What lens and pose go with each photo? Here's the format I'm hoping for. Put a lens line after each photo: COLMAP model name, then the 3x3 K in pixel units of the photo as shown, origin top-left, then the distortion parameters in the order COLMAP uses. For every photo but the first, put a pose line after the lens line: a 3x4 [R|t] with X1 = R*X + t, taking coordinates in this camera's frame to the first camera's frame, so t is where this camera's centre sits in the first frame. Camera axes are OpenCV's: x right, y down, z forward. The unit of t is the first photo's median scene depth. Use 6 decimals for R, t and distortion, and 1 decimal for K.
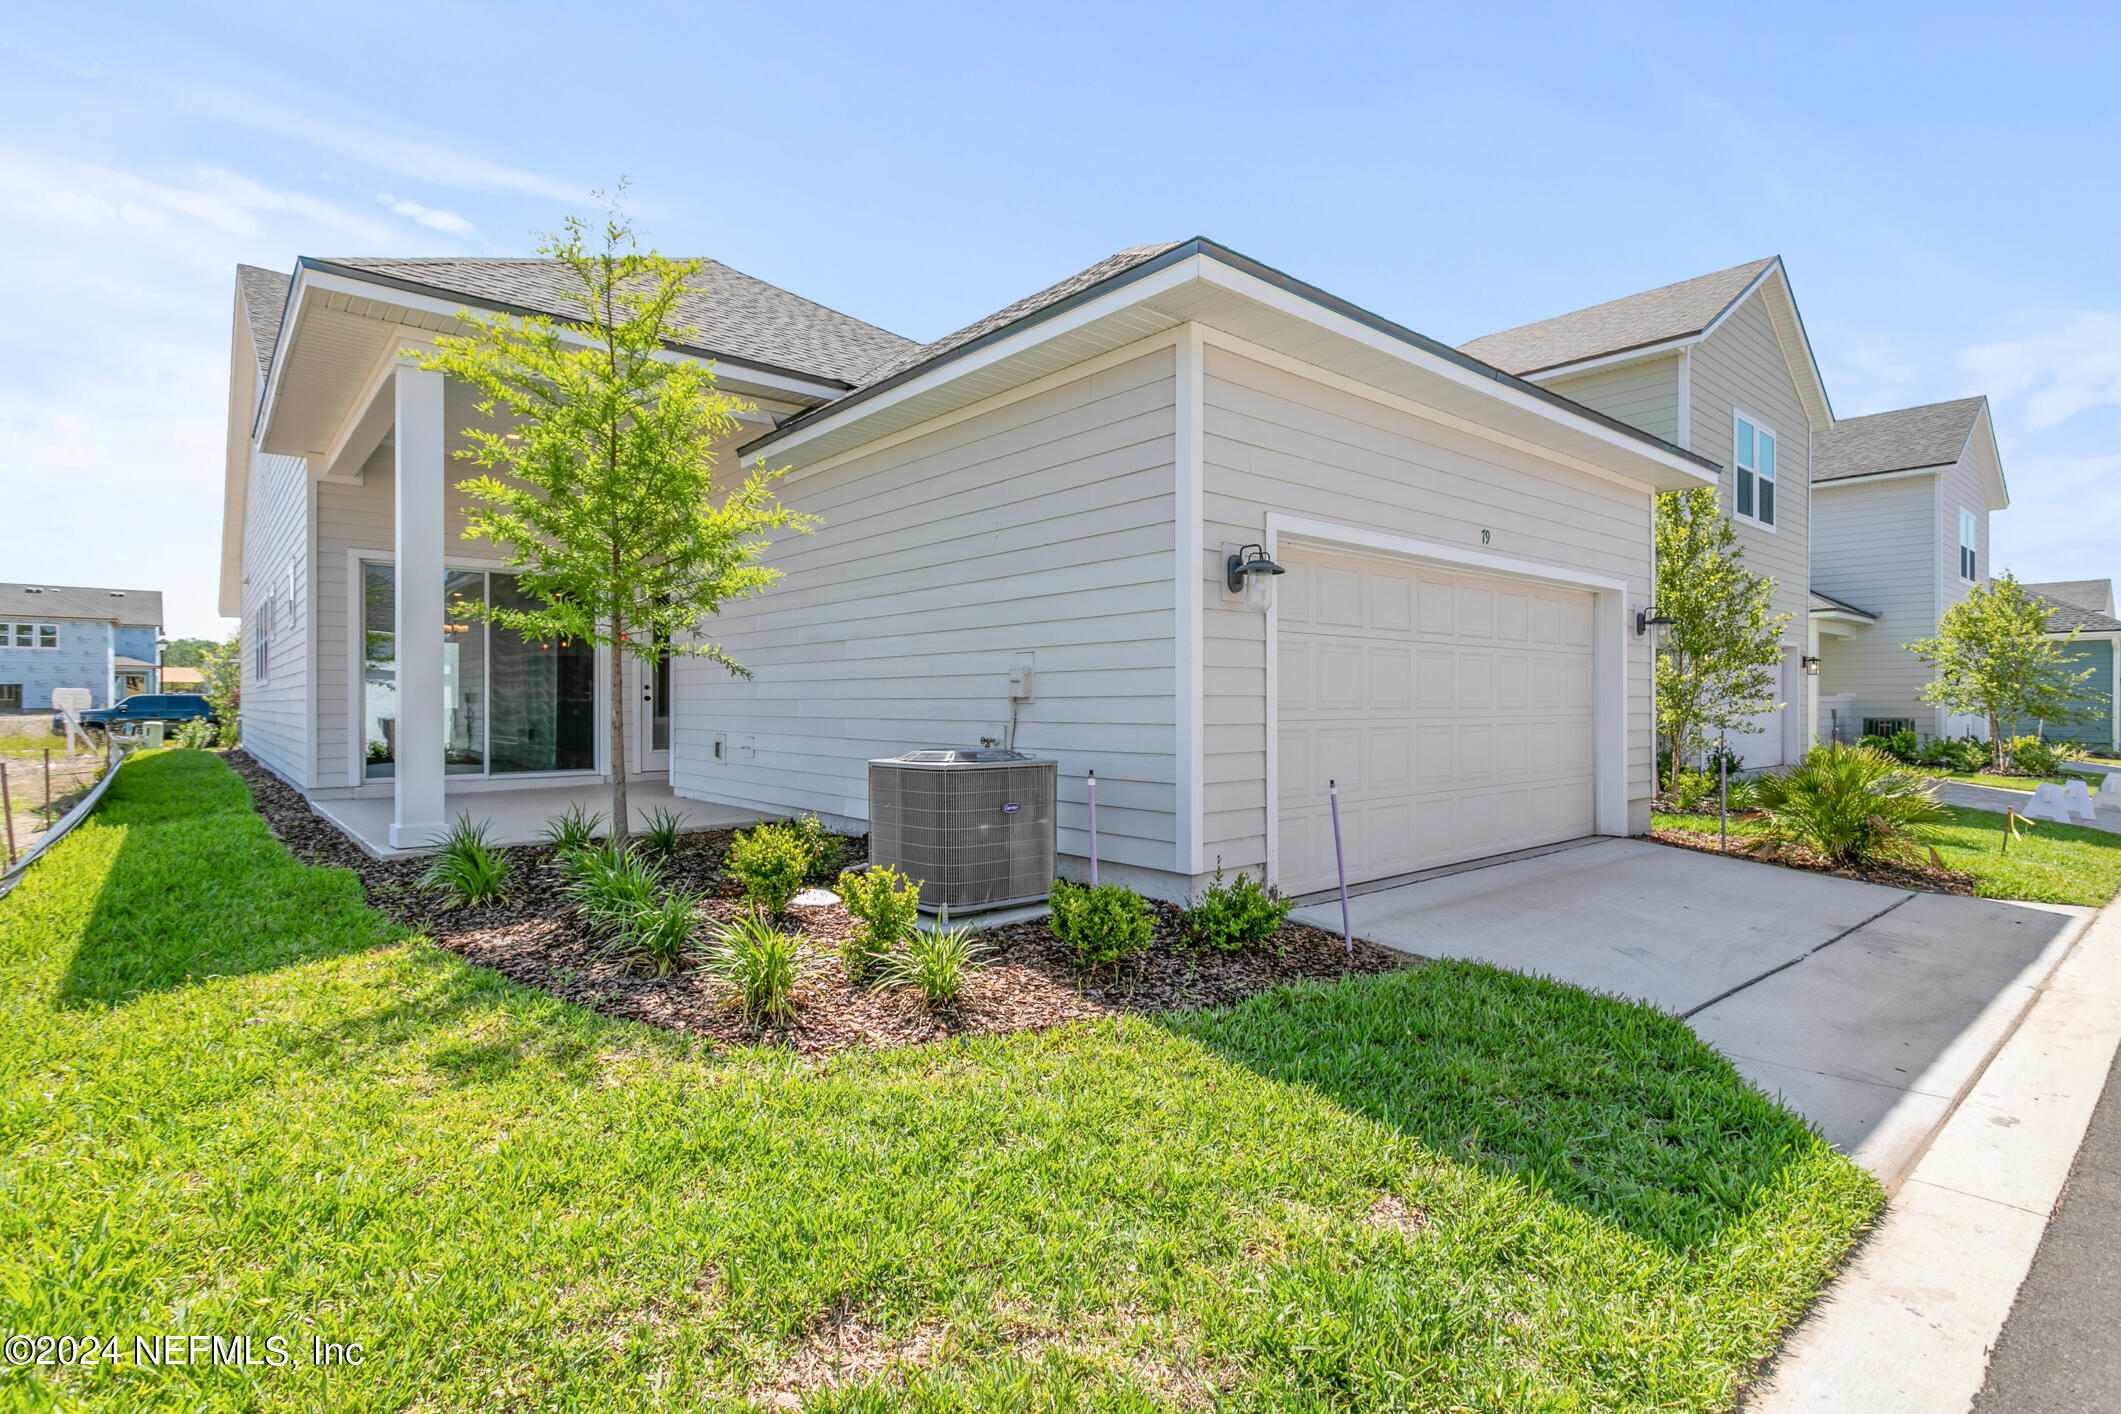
lens RADIAL K [[1020.2, 0, 1061.3], [0, 1020.2, 715.7], [0, 0, 1]] dist [0.001824, 0.000183]
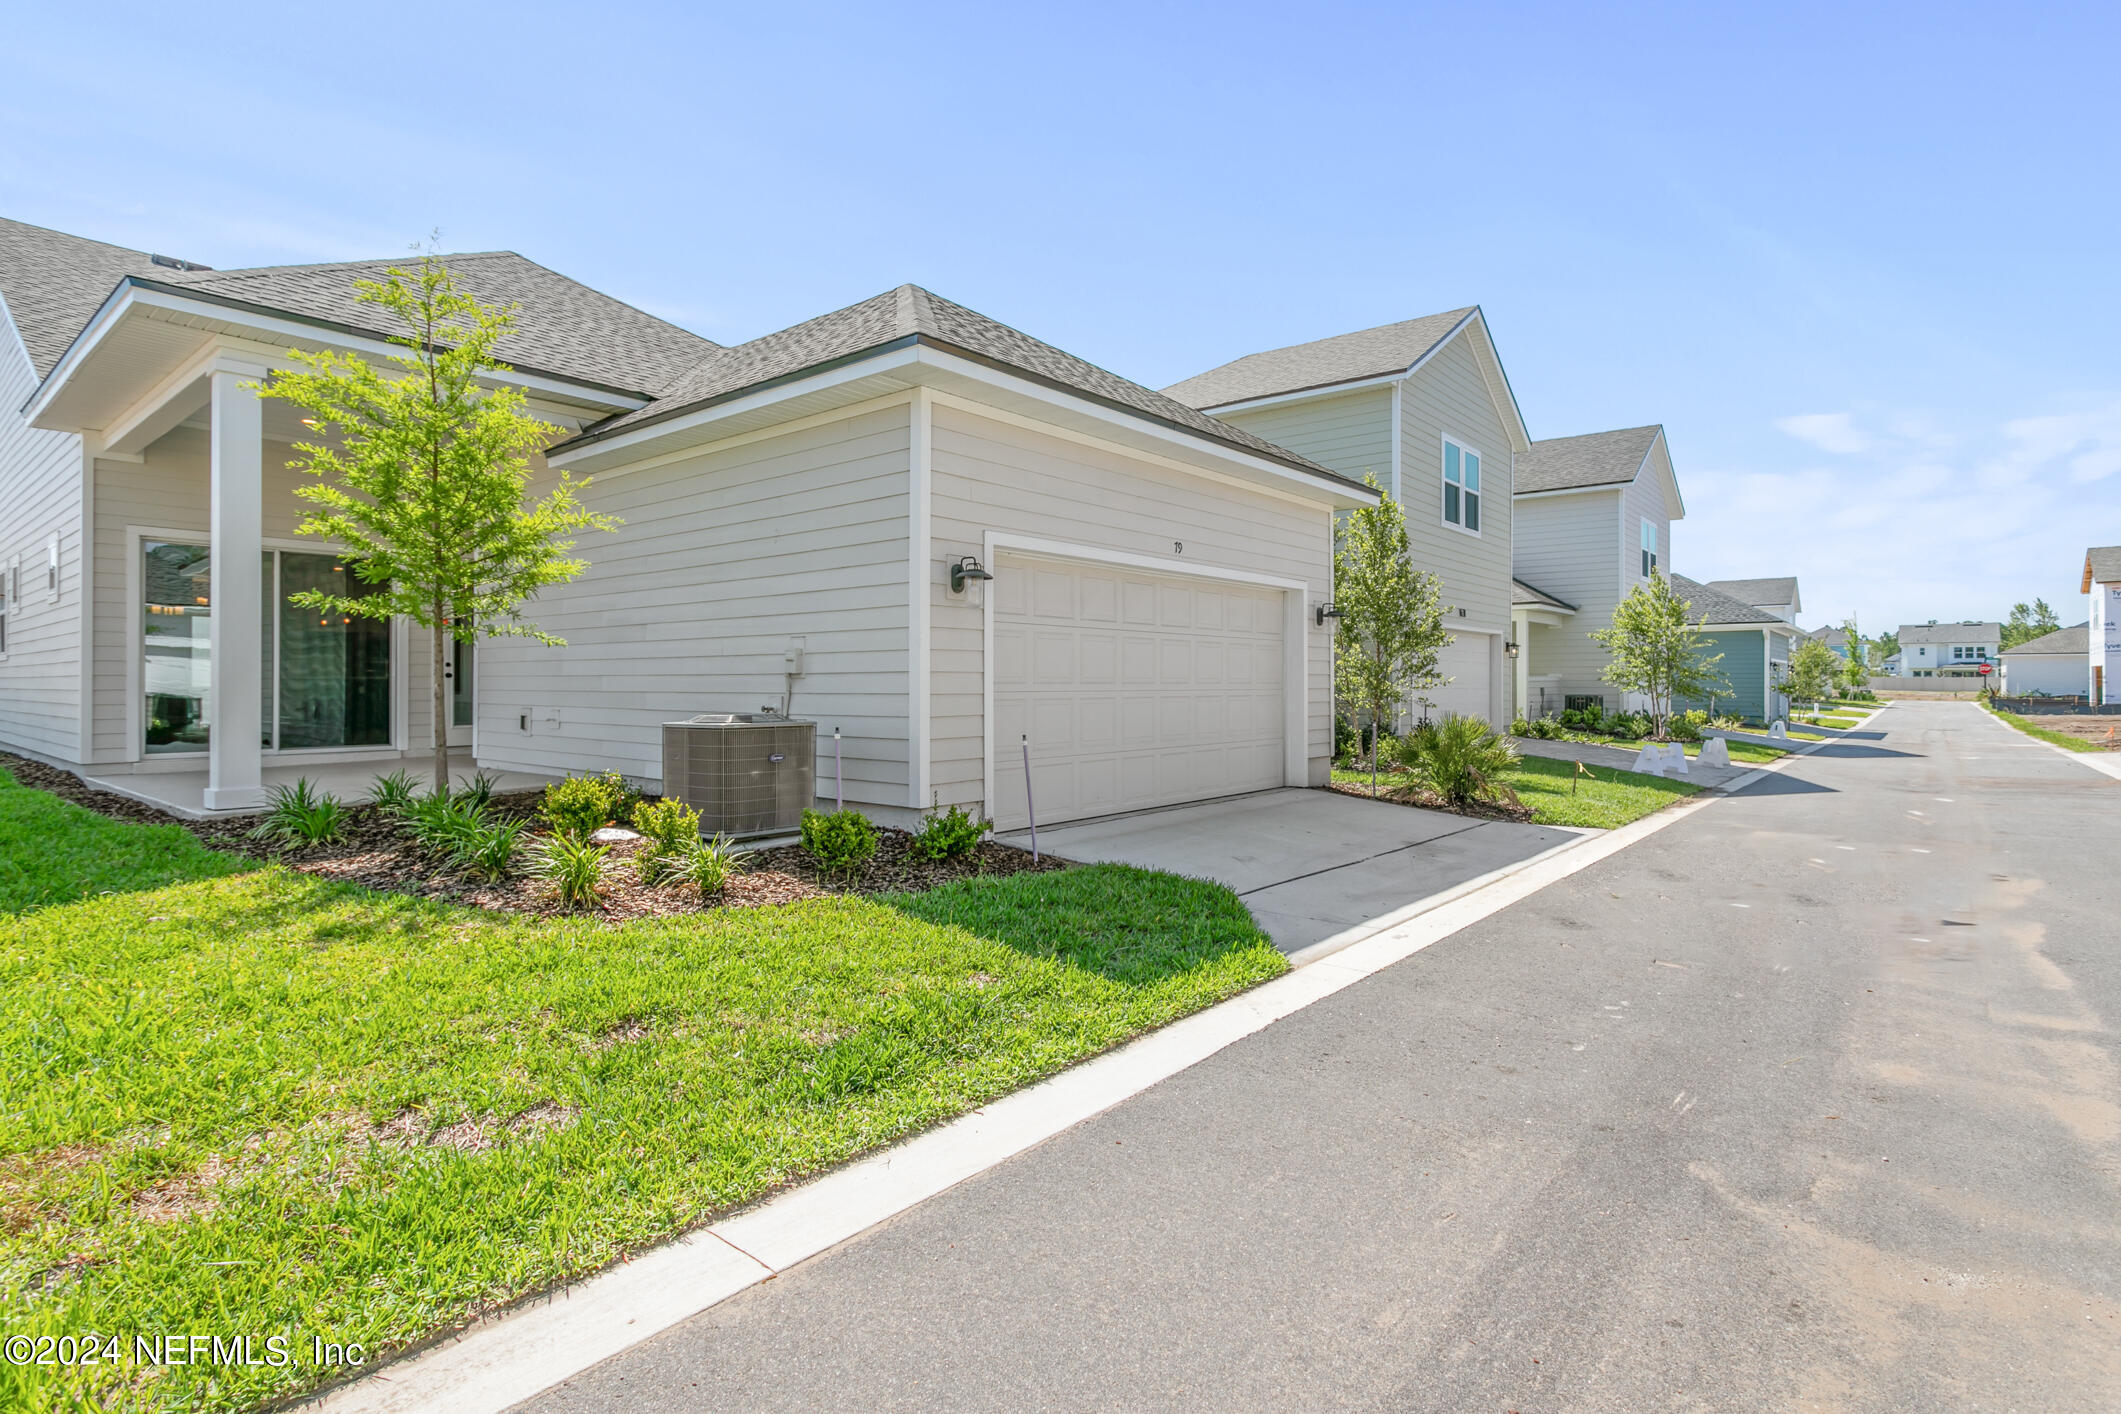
lens RADIAL K [[1050.4, 0, 1070.8], [0, 1050.4, 686.7], [0, 0, 1]] dist [-0.002455, 0.008429]
pose [[0.985958, 0.000169, 0.166995, 0.078467], [0.001452, 0.999953, -0.009583, 0.010850], [-0.166989, 0.009691, 0.985911, -0.307985]]
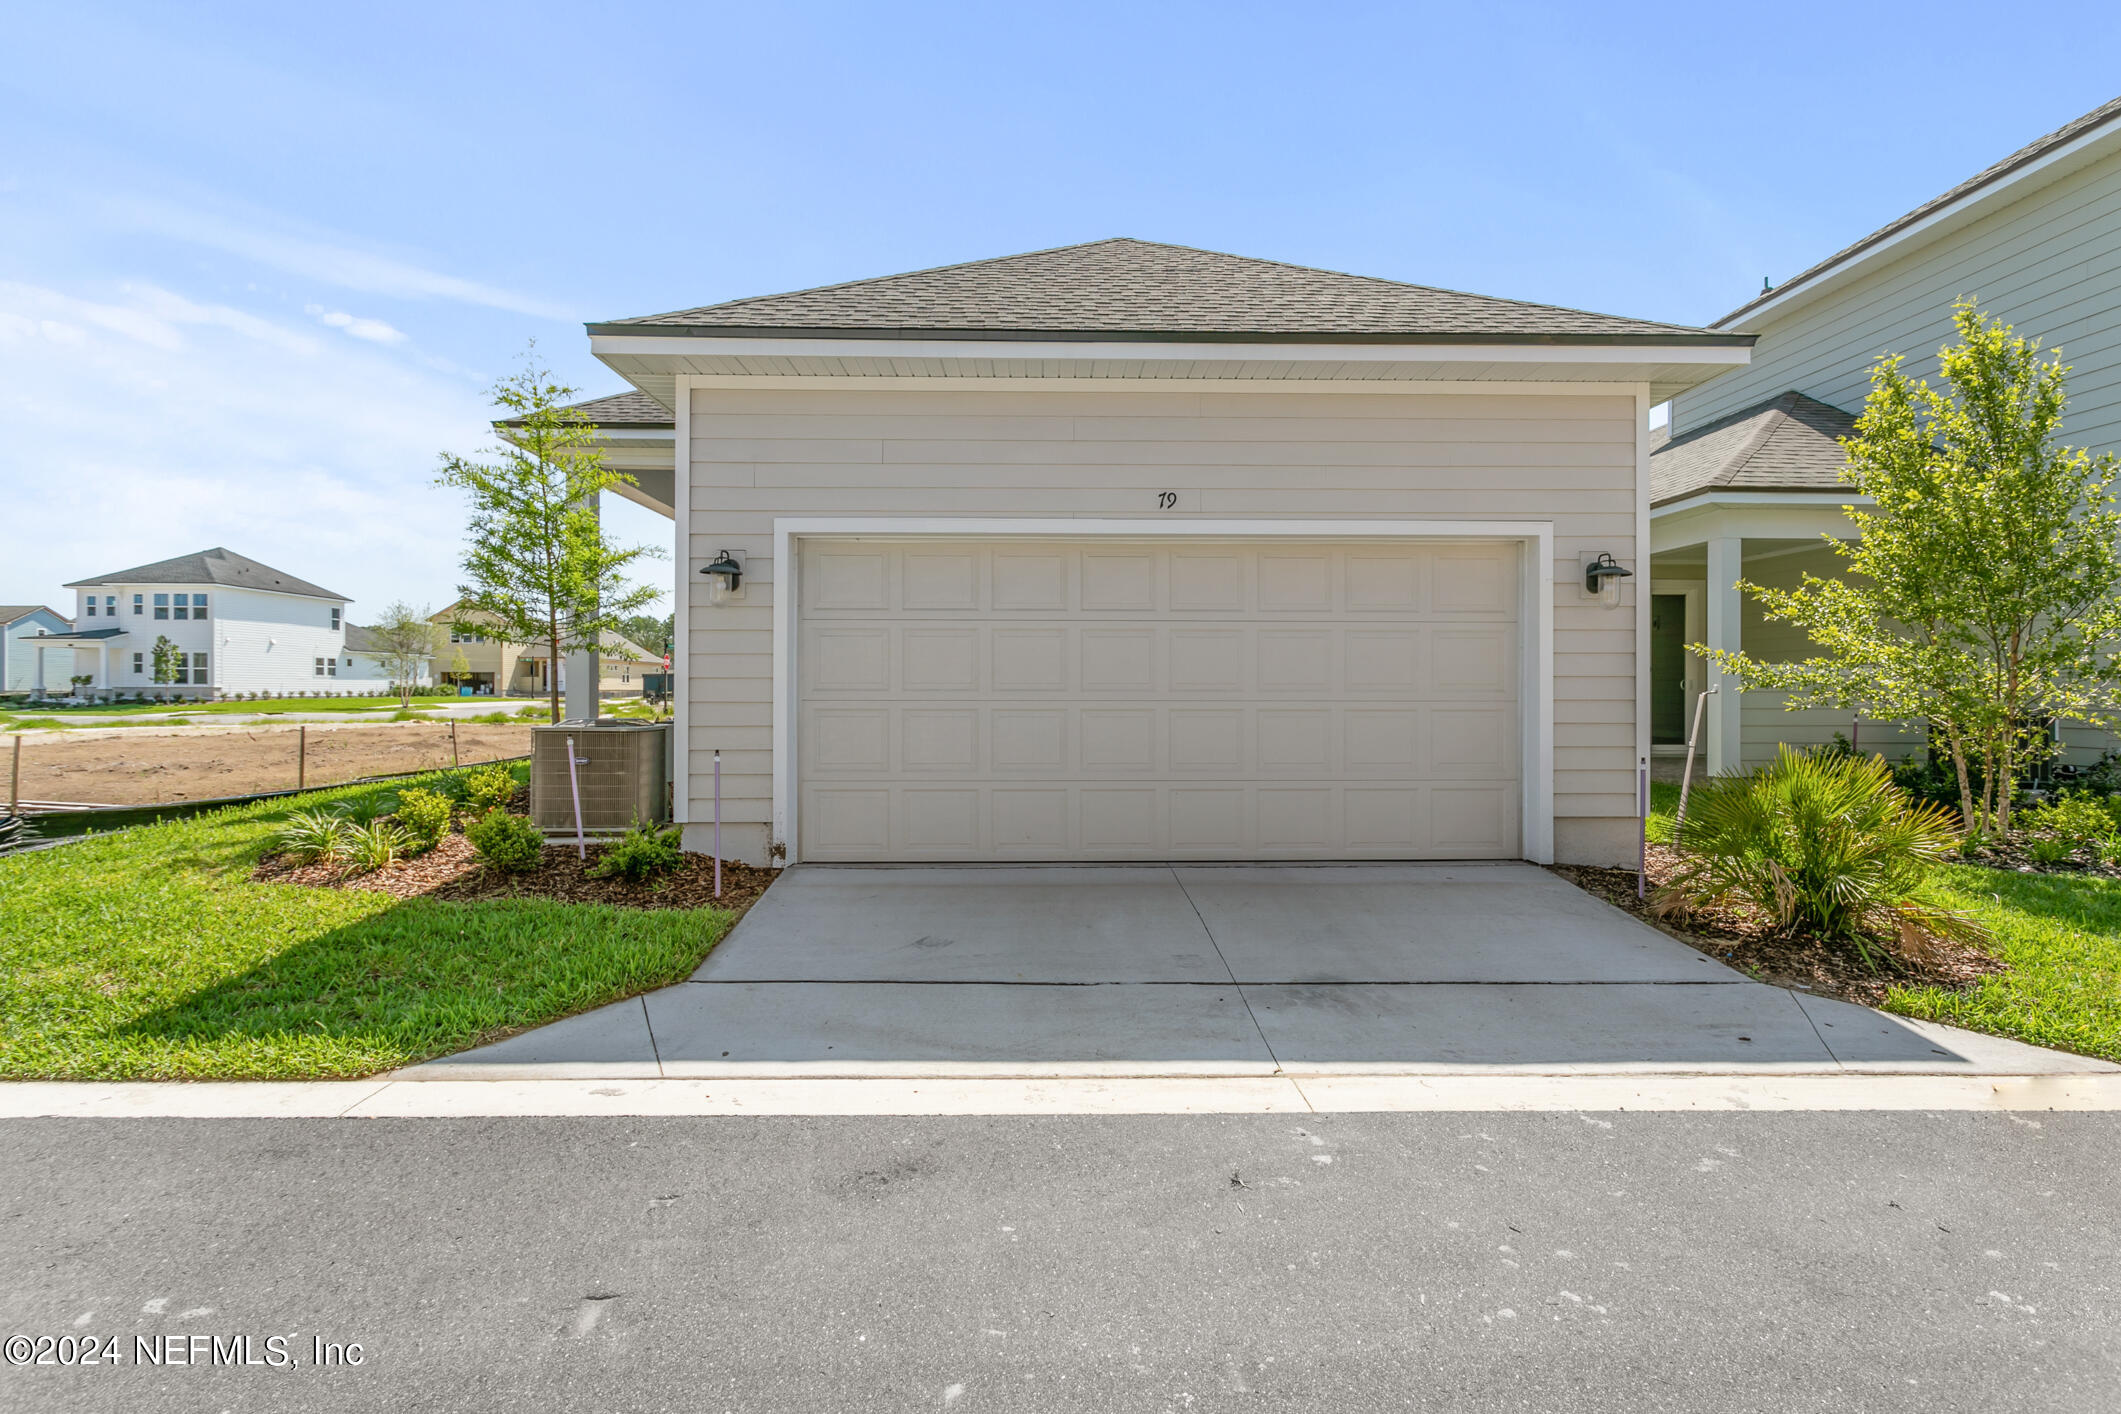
lens RADIAL K [[997.2, 0, 1060.5], [0, 997.2, 707.0], [0, 0, 1]] dist [-0.002618, 0.000378]
pose [[0.772213, 0.000287, -0.635363, 1.056204], [-0.010486, 0.999869, -0.012293, 0.021987], [0.635277, 0.016155, 0.772115, 0.306586]]
